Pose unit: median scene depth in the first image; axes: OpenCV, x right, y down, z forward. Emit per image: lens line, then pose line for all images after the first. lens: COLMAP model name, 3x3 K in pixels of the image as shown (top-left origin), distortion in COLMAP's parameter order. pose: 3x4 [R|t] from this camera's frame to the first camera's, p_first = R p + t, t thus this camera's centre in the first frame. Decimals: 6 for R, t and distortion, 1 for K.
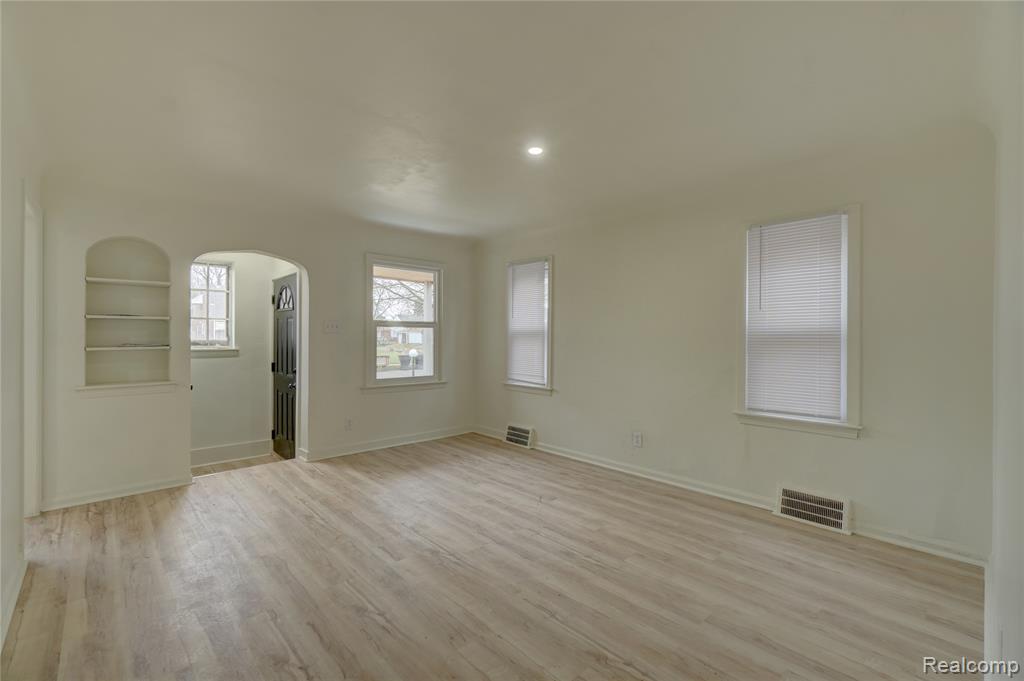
lens RADIAL K [[447.4, 0, 513.9], [0, 447.4, 335.7], [0, 0, 1]] dist [-0.009555, 0.001156]
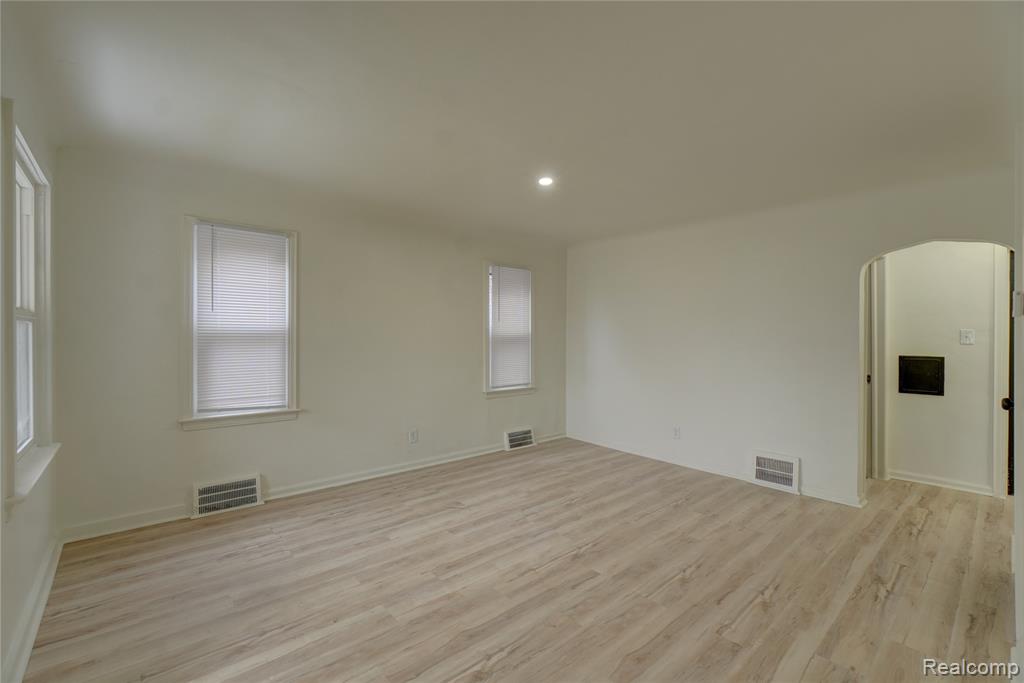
lens RADIAL K [[447.4, 0, 513.9], [0, 447.4, 336.7], [0, 0, 1]] dist [-0.009555, 0.001156]
pose [[0.026404, -0.009597, 0.999605, -0.938327], [-0.006614, 0.999930, 0.009775, -0.019700], [-0.999629, -0.006870, 0.026339, 0.879315]]
